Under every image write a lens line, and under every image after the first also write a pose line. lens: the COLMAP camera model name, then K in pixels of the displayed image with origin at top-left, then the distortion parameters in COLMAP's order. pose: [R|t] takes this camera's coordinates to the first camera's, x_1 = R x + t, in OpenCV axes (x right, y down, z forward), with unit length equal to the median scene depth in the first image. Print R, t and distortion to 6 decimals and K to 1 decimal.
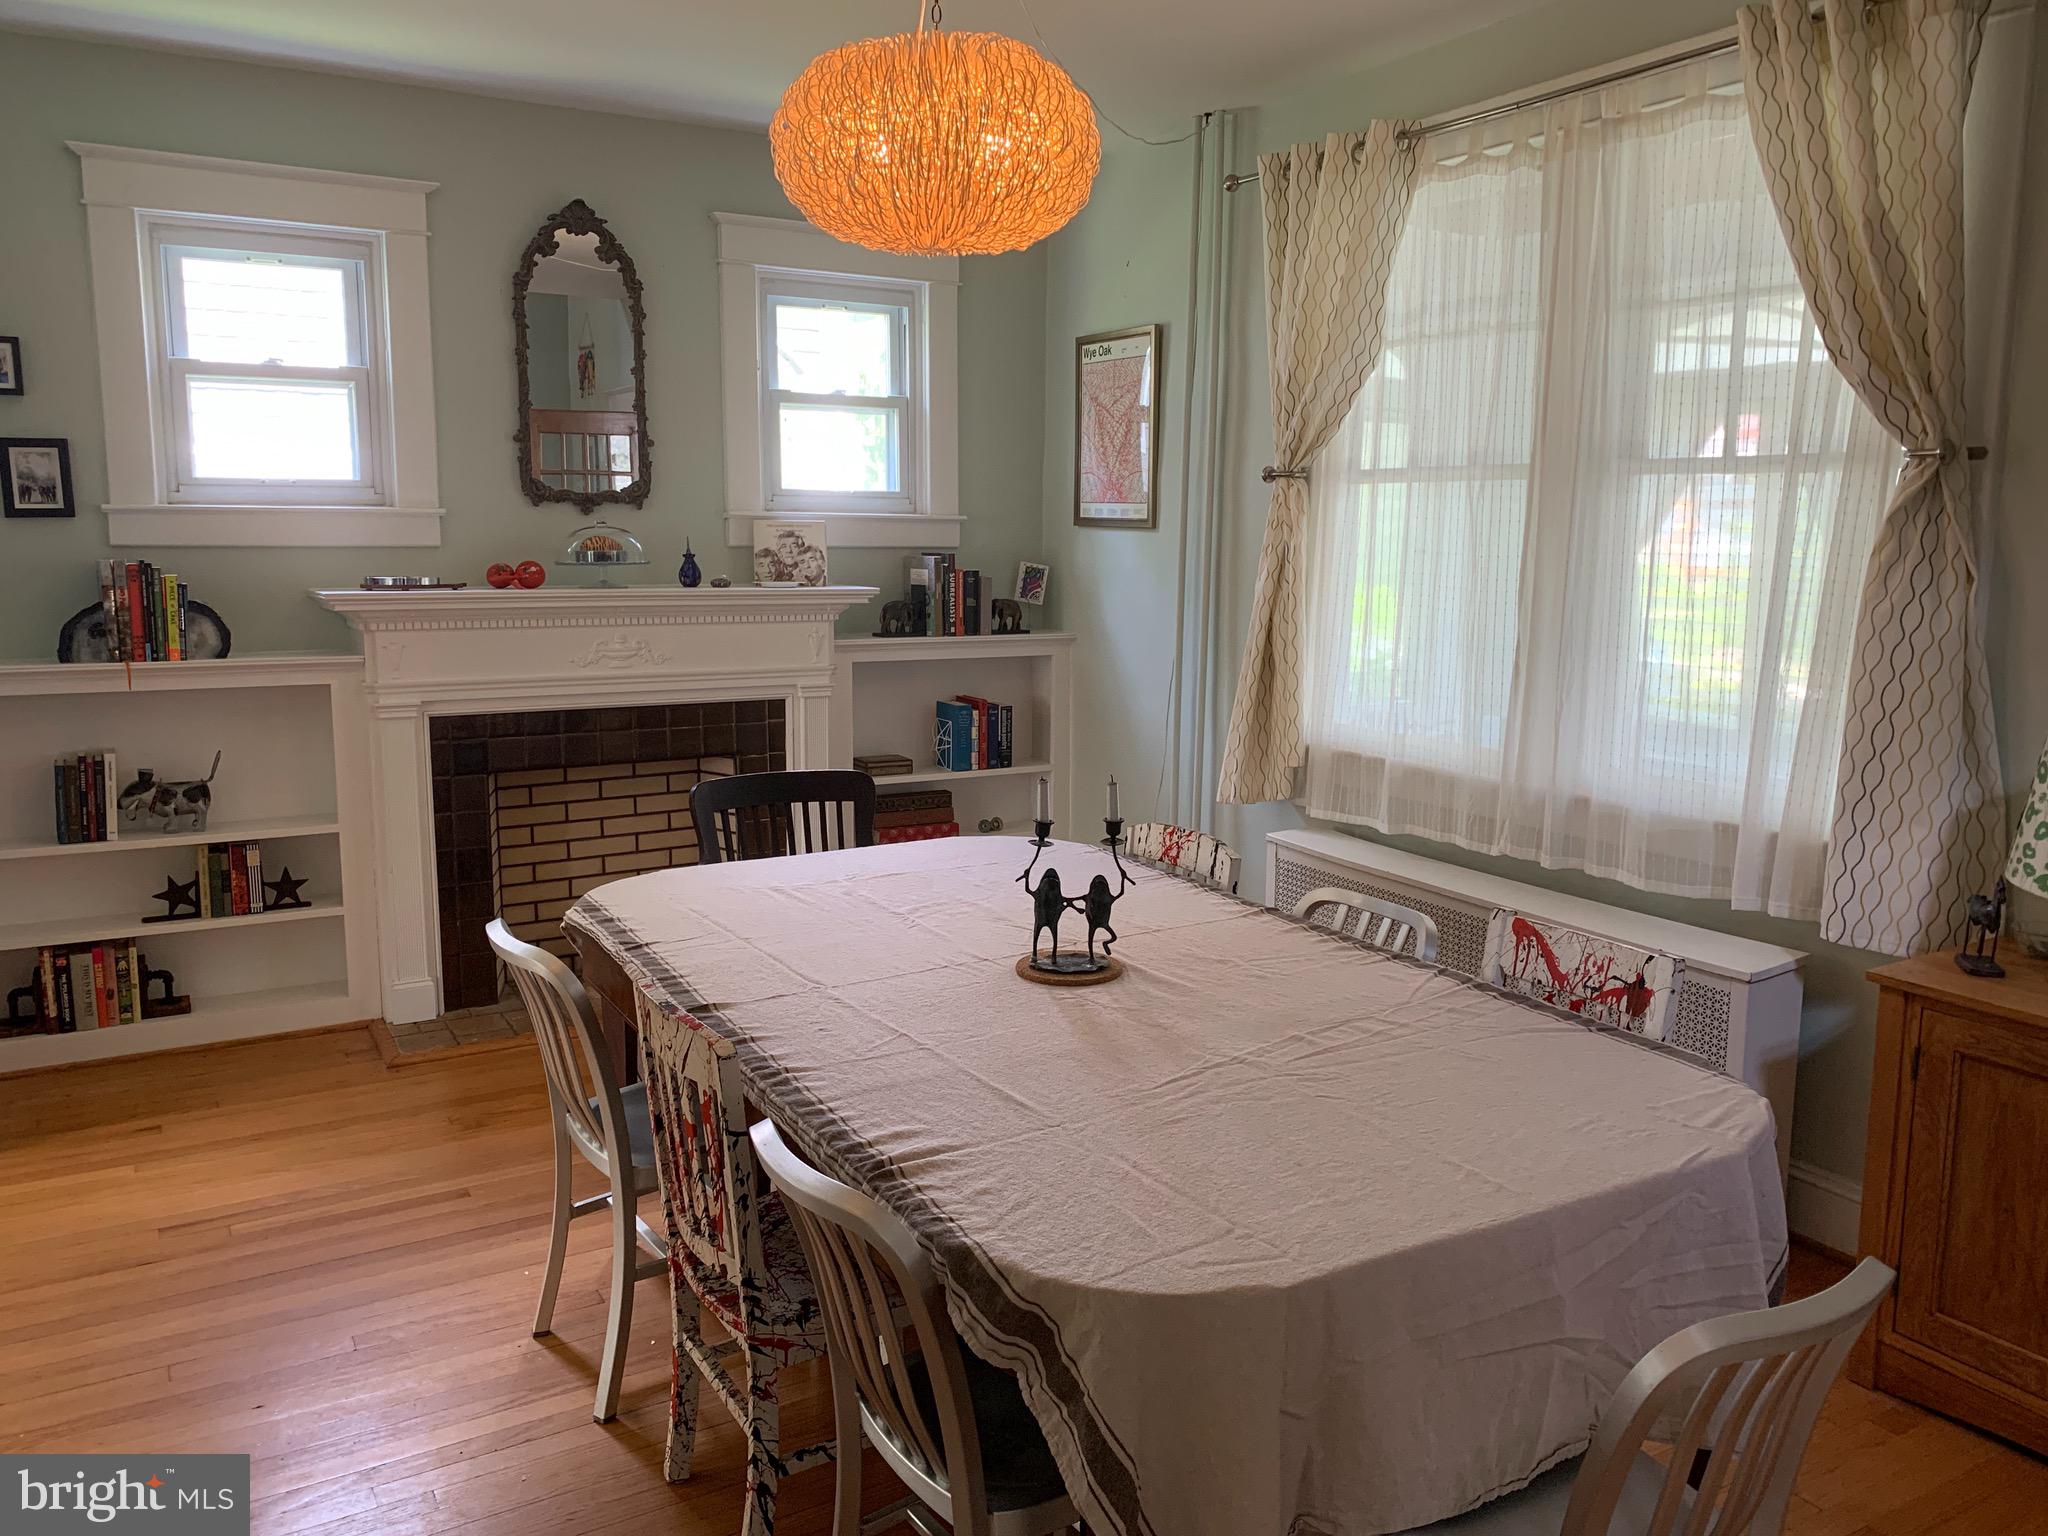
lens RADIAL K [[1565.3, 0, 1074.5], [0, 1565.3, 775.7], [0, 0, 1]] dist [0.062996, -0.129970]
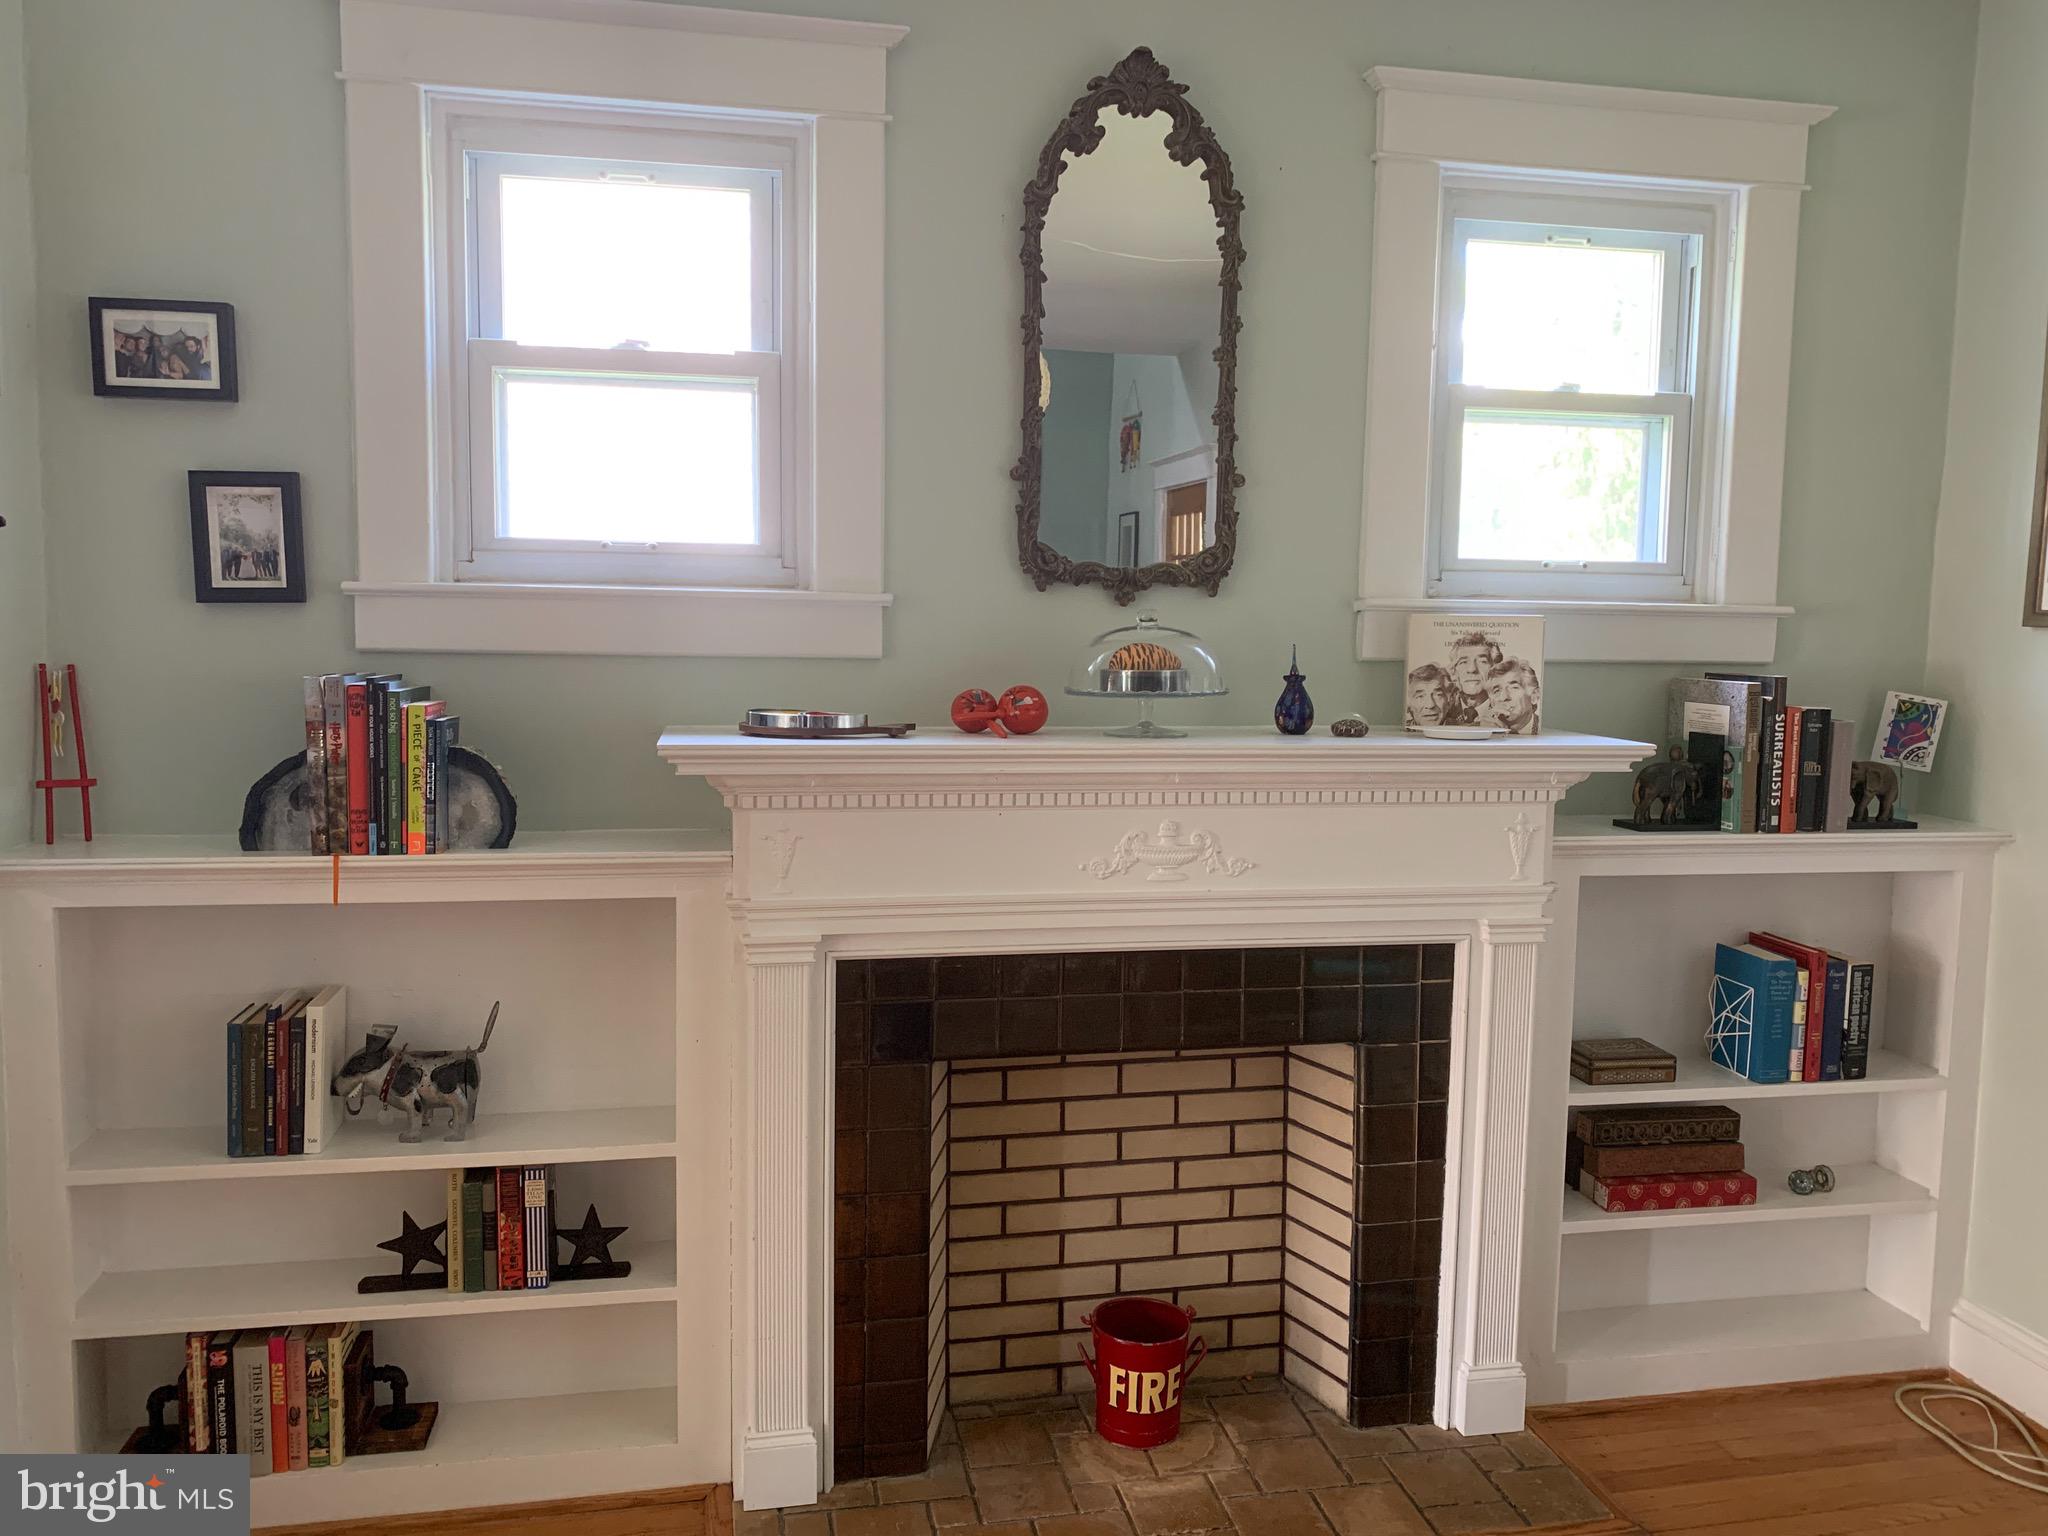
lens RADIAL K [[1565.3, 0, 1074.5], [0, 1565.3, 775.7], [0, 0, 1]] dist [0.062996, -0.129970]
pose [[0.944271, 0.036643, -0.327123, -0.141566], [-0.057115, 0.996950, -0.053193, -0.074242], [0.324176, 0.068912, 0.943484, 0.472024]]
